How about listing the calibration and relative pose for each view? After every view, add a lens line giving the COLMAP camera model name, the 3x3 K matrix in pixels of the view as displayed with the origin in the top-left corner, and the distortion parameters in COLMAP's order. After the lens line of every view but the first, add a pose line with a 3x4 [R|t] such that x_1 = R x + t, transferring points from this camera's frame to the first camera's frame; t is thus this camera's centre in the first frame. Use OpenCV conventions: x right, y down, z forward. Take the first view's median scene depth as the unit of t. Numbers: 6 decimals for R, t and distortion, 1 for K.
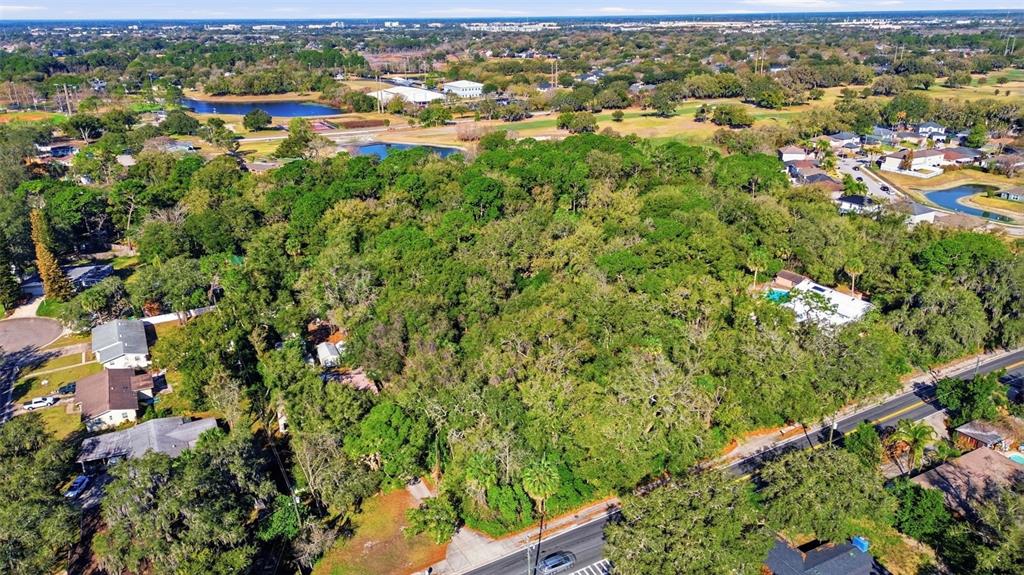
lens RADIAL K [[716.9, 0, 511.9], [0, 716.9, 286.2], [0, 0, 1]] dist [0.073289, -0.071099]
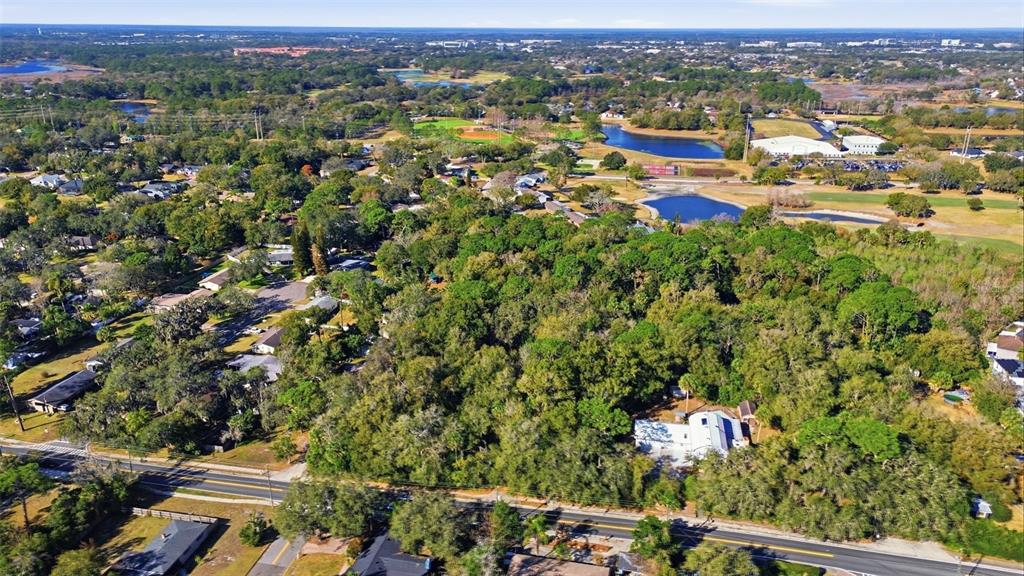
lens RADIAL K [[716.9, 0, 508.9], [0, 716.9, 290.7], [0, 0, 1]] dist [0.073289, -0.071099]
pose [[0.764109, 0.234306, -0.601031, 0.671128], [-0.238482, 0.968301, 0.074293, -0.165811], [0.599387, 0.086567, 0.795765, -0.064344]]
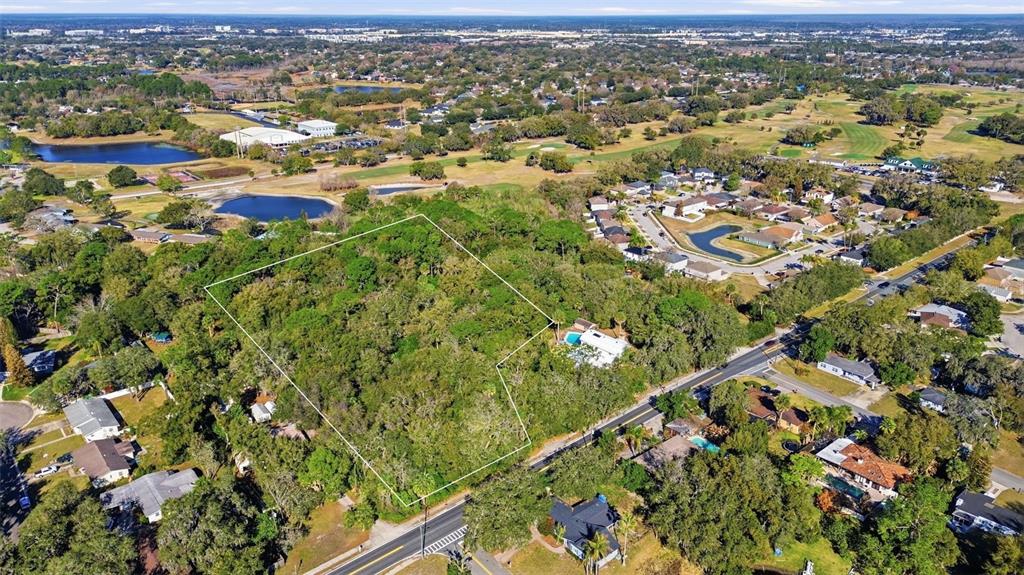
lens RADIAL K [[716.9, 0, 509.1], [0, 716.9, 283.1], [0, 0, 1]] dist [0.073289, -0.071099]
pose [[0.979383, -0.062326, 0.192157, -0.030868], [0.062918, 0.998014, 0.003023, -0.100561], [-0.191964, 0.009129, 0.981359, -0.359621]]
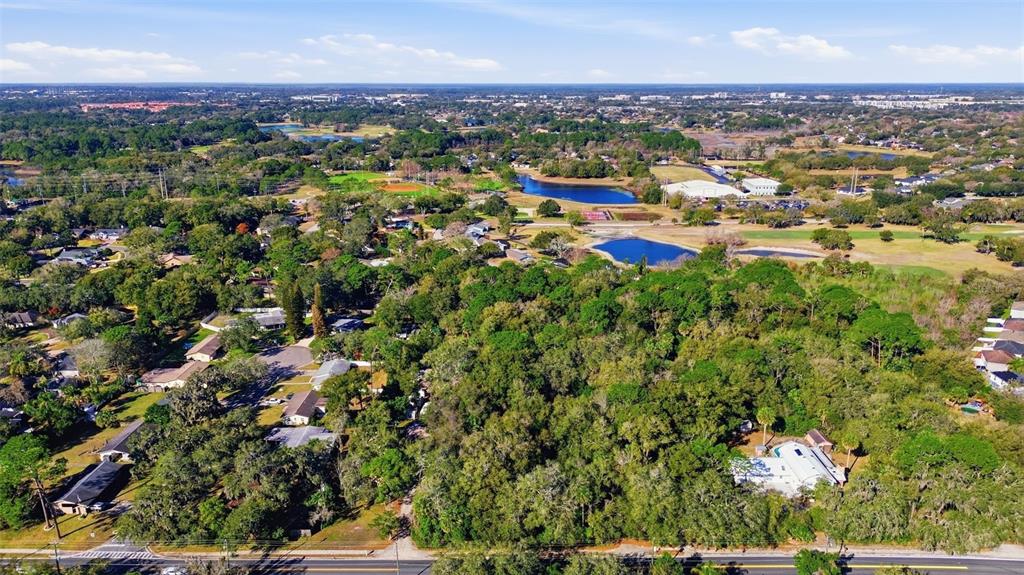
lens RADIAL K [[716.9, 0, 510.3], [0, 716.9, 289.4], [0, 0, 1]] dist [0.073289, -0.071099]
pose [[0.871448, 0.146922, -0.467966, 0.433523], [-0.182399, 0.982732, -0.031127, -0.107360], [0.455312, 0.112482, 0.883198, -0.205940]]
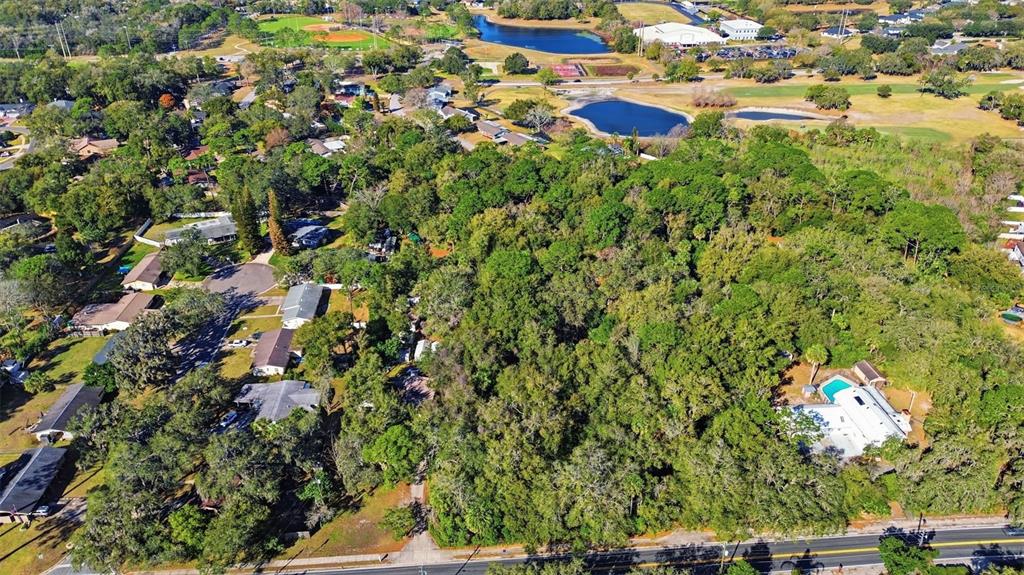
lens RADIAL K [[716.9, 0, 512.0], [0, 716.9, 288.9], [0, 0, 1]] dist [0.073289, -0.071099]
pose [[0.908647, 0.206615, -0.362864, 0.263136], [-0.152534, 0.973186, 0.172172, -0.204853], [0.388707, -0.101095, 0.915798, -0.083107]]
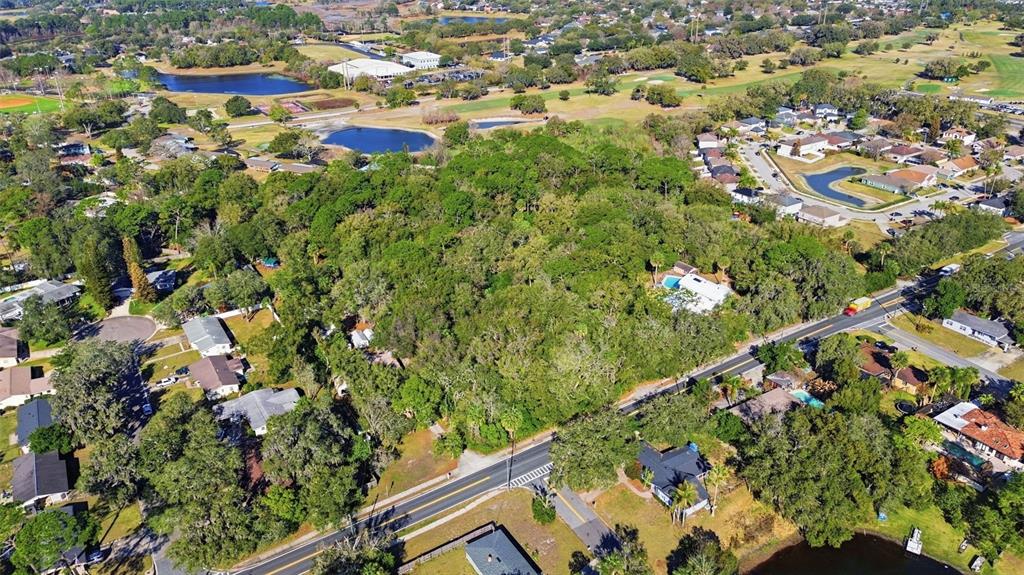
lens RADIAL K [[716.9, 0, 509.5], [0, 716.9, 283.6], [0, 0, 1]] dist [0.073289, -0.071099]
pose [[0.997919, -0.033552, 0.055062, -0.024932], [0.028894, 0.996105, 0.083306, -0.098971], [-0.057643, -0.081541, 0.995002, -0.338239]]
